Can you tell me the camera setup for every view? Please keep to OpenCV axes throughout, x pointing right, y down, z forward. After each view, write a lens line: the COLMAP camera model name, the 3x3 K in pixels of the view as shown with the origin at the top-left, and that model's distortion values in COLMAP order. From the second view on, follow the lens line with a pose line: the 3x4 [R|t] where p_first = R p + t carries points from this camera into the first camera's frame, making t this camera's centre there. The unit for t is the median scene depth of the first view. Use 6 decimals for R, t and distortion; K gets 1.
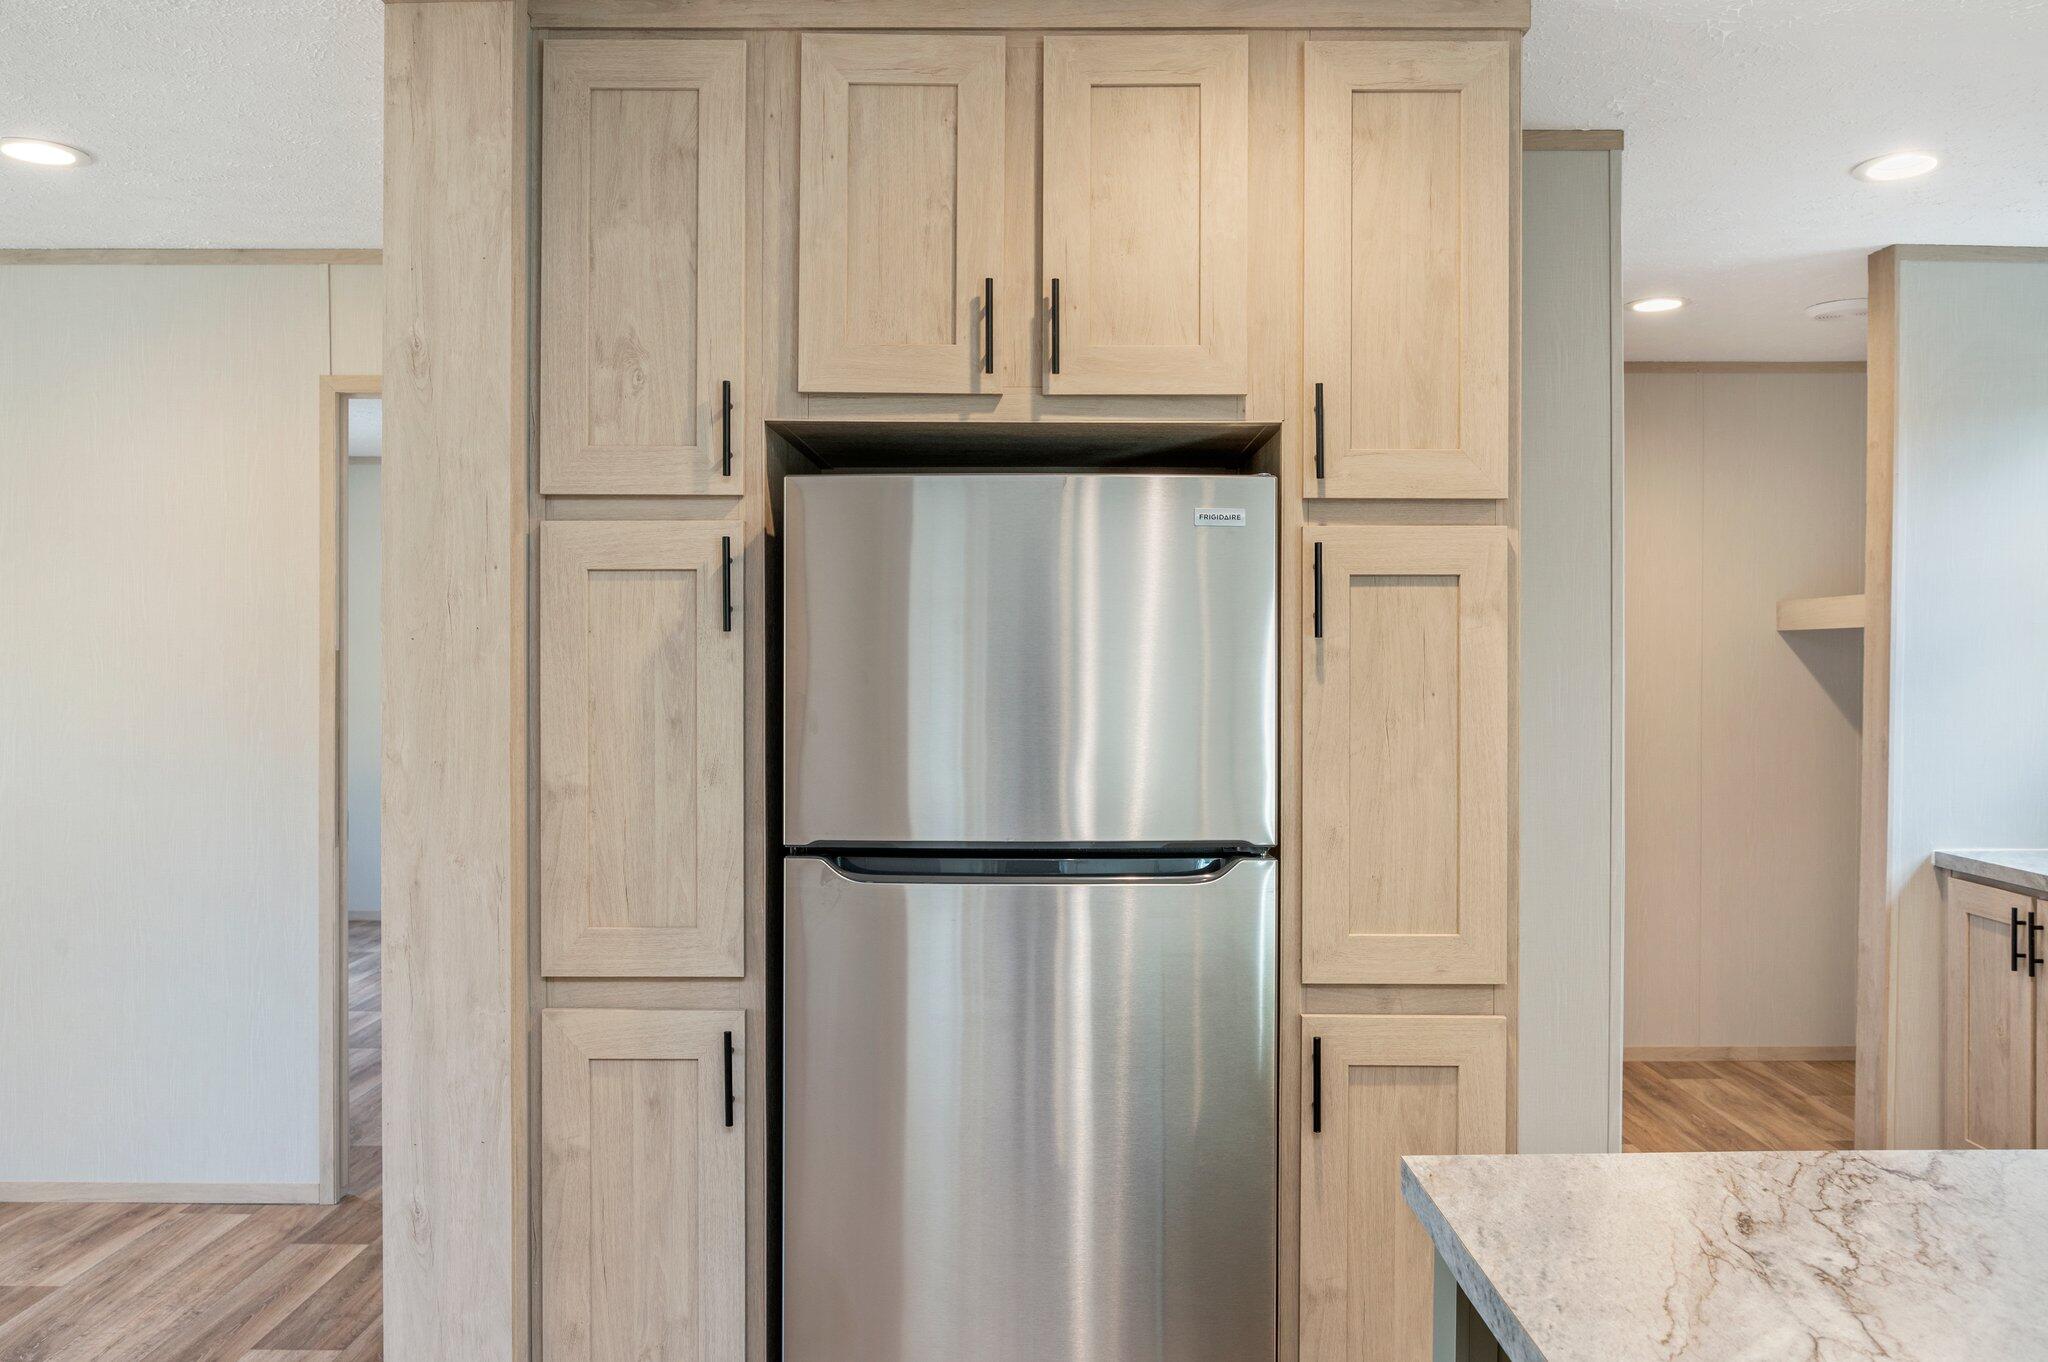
lens RADIAL K [[1624.0, 0, 997.2], [0, 1624.0, 681.0], [0, 0, 1]] dist [-0.018444, 0.010809]
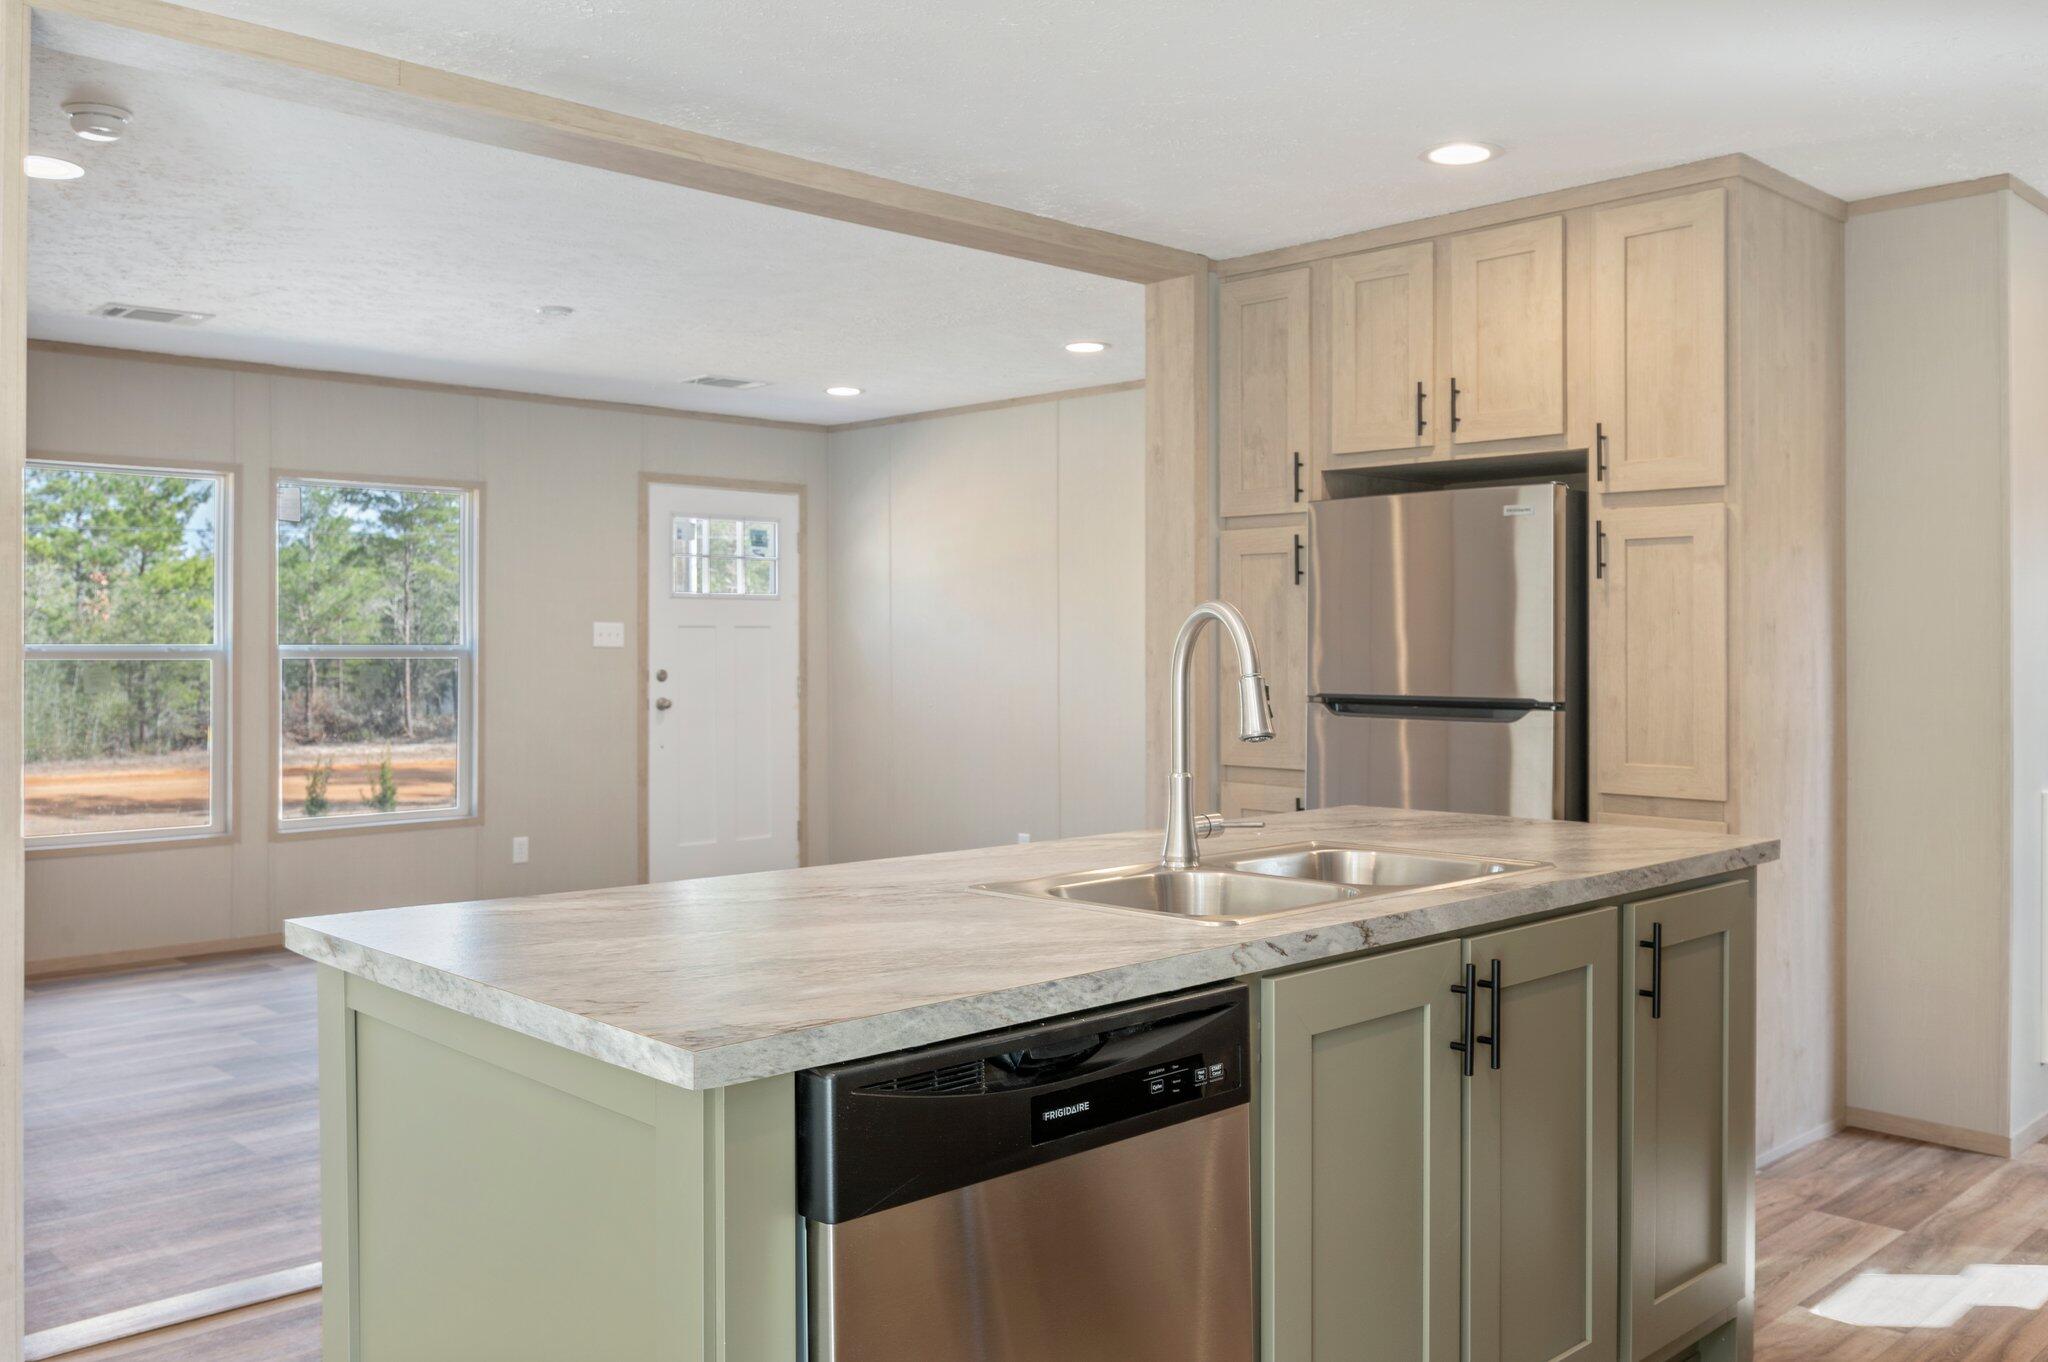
lens RADIAL K [[1708.3, 0, 1015.7], [0, 1708.3, 633.1], [0, 0, 1]] dist [-0.011637, -0.000692]
pose [[0.707362, -0.007092, -0.706816, 0.992003], [-0.001256, 0.999935, -0.011291, 0.047775], [0.706850, 0.008875, 0.707307, -0.624875]]
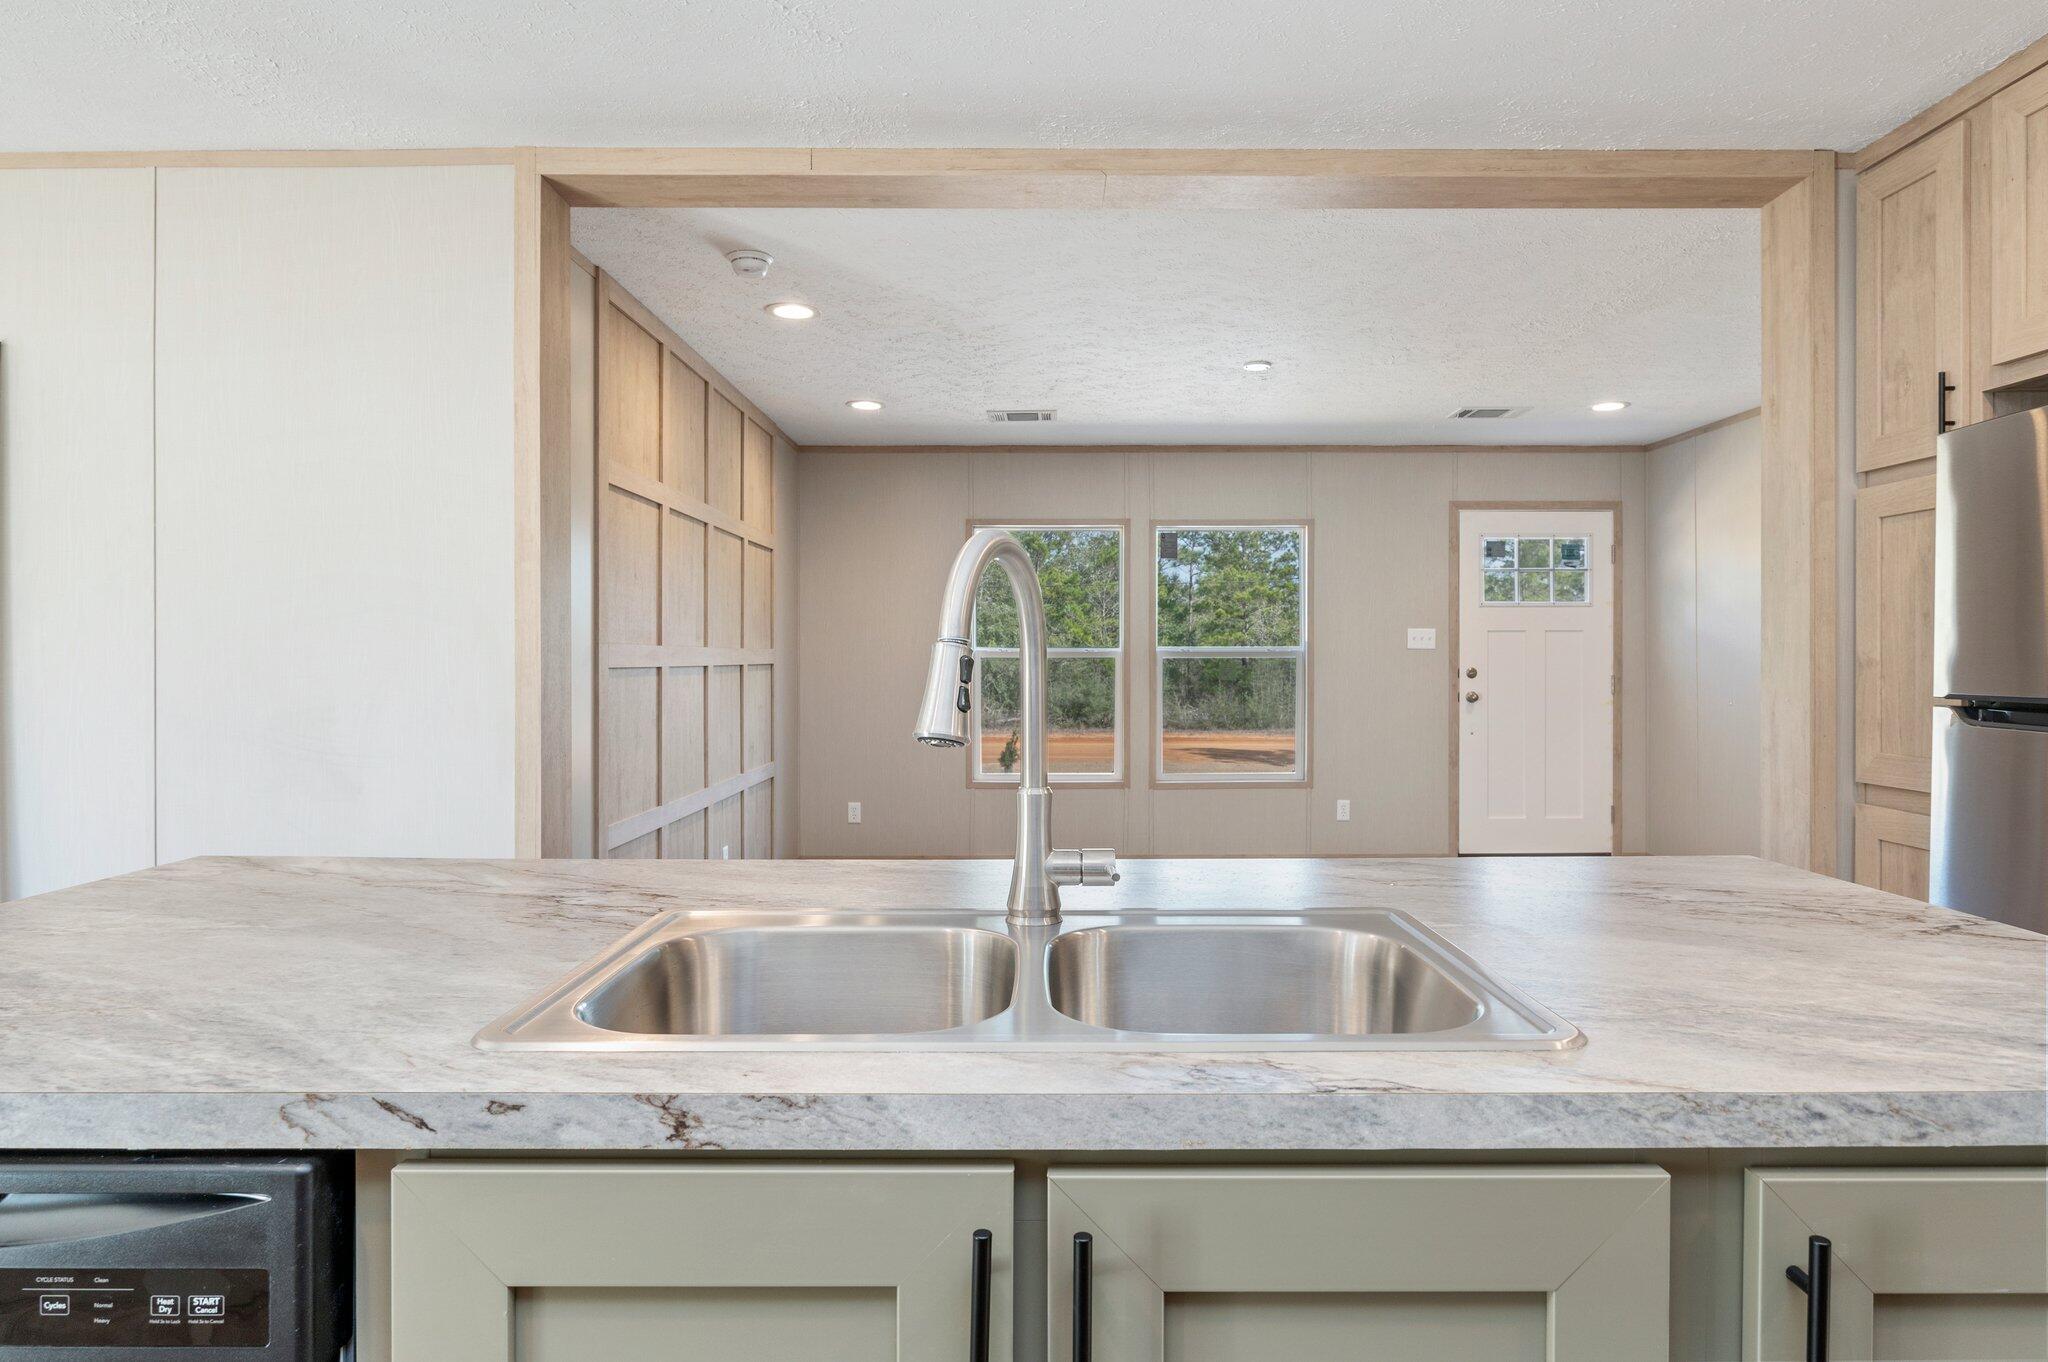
lens RADIAL K [[1163.9, 0, 1083.2], [0, 1163.9, 666.1], [0, 0, 1]] dist [-0.007319, 0.000417]
pose [[0.026504, 0.004208, -0.999640, 0.812630], [-0.003212, 0.999986, 0.004124, 0.068273], [0.999644, 0.003102, 0.026517, 0.224990]]
